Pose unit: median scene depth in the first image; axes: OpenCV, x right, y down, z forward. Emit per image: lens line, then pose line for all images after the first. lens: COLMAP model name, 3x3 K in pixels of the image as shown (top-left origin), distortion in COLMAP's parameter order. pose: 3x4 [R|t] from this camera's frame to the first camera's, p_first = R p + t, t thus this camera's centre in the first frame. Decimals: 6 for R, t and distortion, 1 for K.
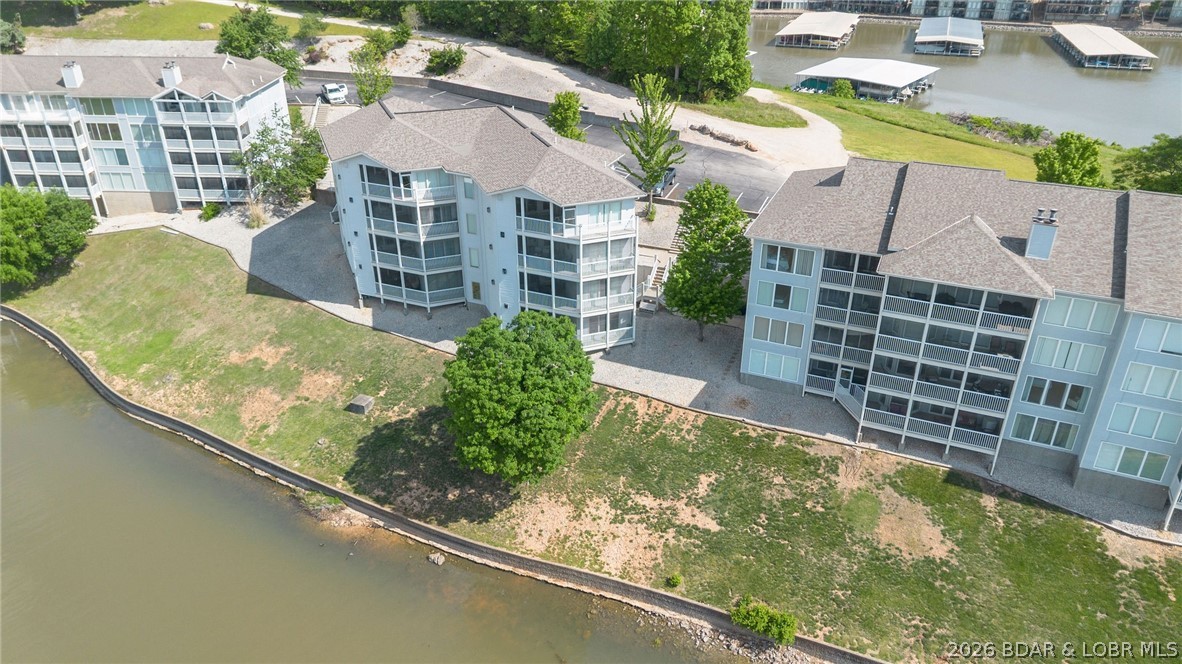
lens RADIAL K [[832.9, 0, 591.0], [0, 832.9, 332.0], [0, 0, 1]] dist [0.070744, -0.072943]
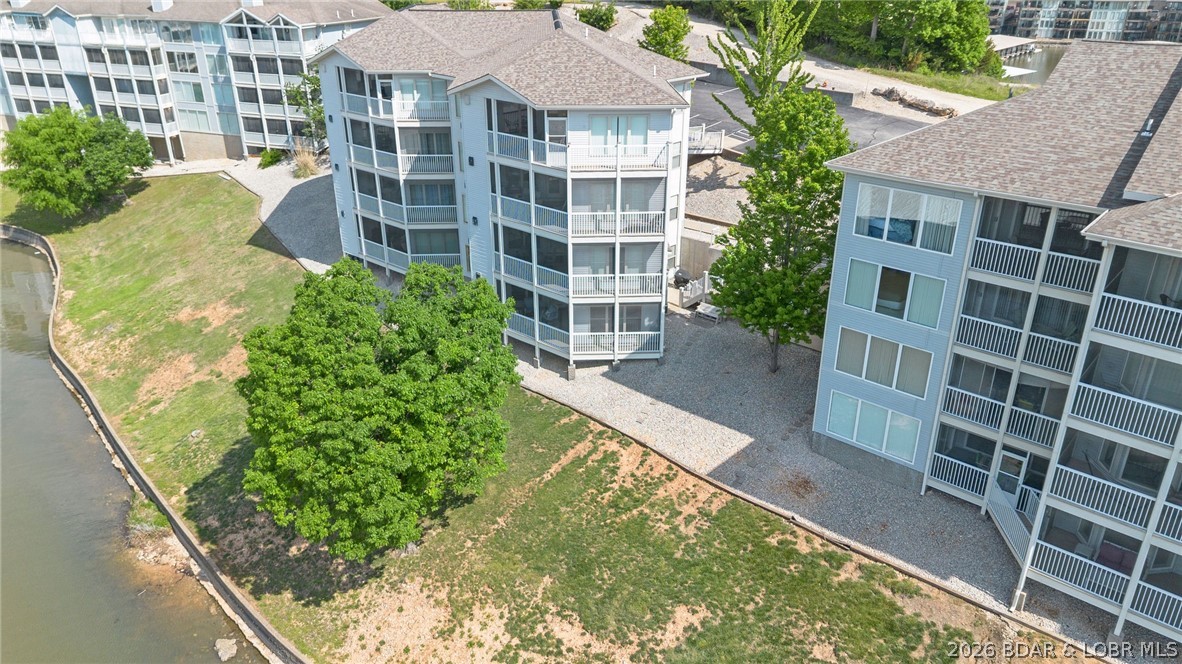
lens RADIAL K [[838.7, 0, 591.0], [0, 838.7, 332.0], [0, 0, 1]] dist [0.029492, -0.006530]
pose [[0.949928, 0.128282, -0.284923, 0.178673], [-0.145233, 0.988625, -0.039090, 0.025335], [0.276667, 0.078513, 0.957753, 0.398563]]
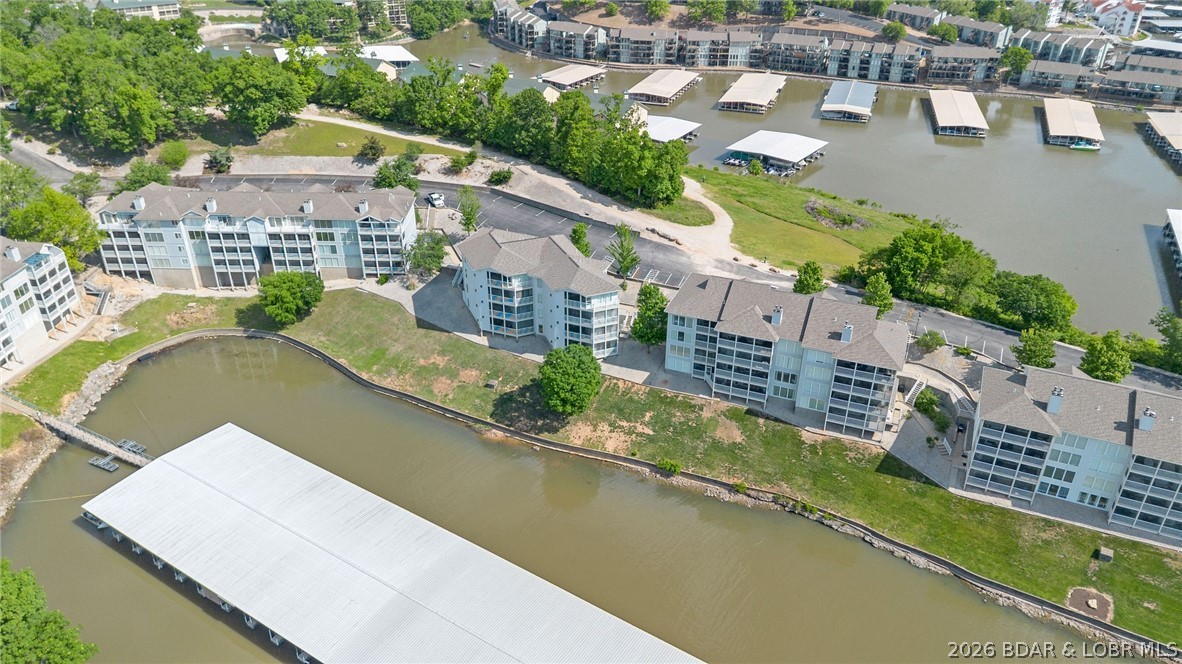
lens RADIAL K [[832.9, 0, 591.0], [0, 832.9, 332.0], [0, 0, 1]] dist [0.070744, -0.072943]
pose [[0.999533, -0.008621, 0.029302, -0.080220], [0.007837, 0.999610, 0.026793, -0.105005], [-0.029521, -0.026550, 0.999211, -1.163867]]
